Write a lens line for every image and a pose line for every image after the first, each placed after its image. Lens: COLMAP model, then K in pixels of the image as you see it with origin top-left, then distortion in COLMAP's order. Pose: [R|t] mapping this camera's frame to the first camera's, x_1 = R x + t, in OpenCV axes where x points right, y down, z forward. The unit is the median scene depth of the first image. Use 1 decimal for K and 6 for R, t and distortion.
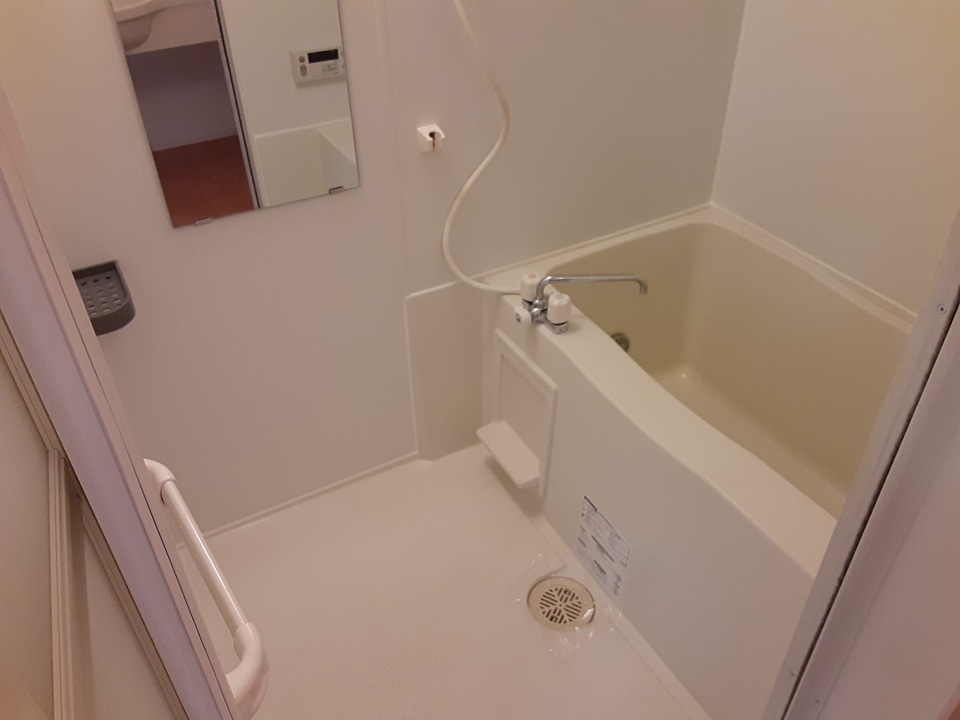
lens RADIAL K [[781.7, 0, 476.4], [0, 781.7, 362.8], [0, 0, 1]] dist [0.031276, -0.032151]
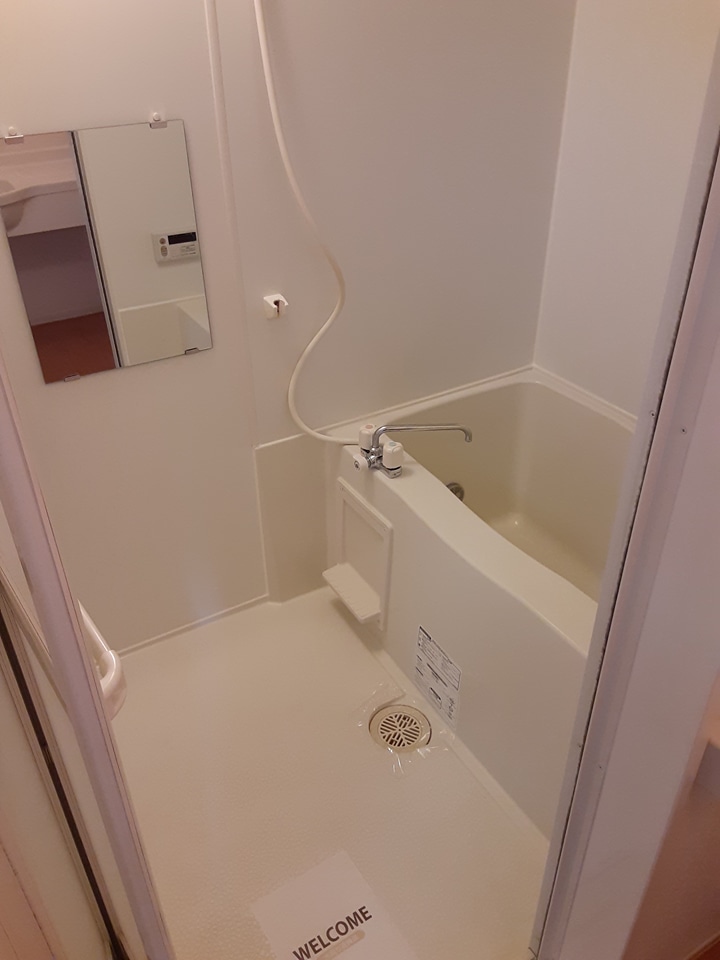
lens RADIAL K [[781.7, 0, 363.4], [0, 781.7, 478.6], [0, 0, 1]] dist [0.031276, -0.032151]
pose [[0.999570, -0.013476, 0.026052, 0.033301], [0.015622, 0.996343, -0.084000, 0.053821], [-0.024825, 0.084370, 0.996125, -0.095648]]
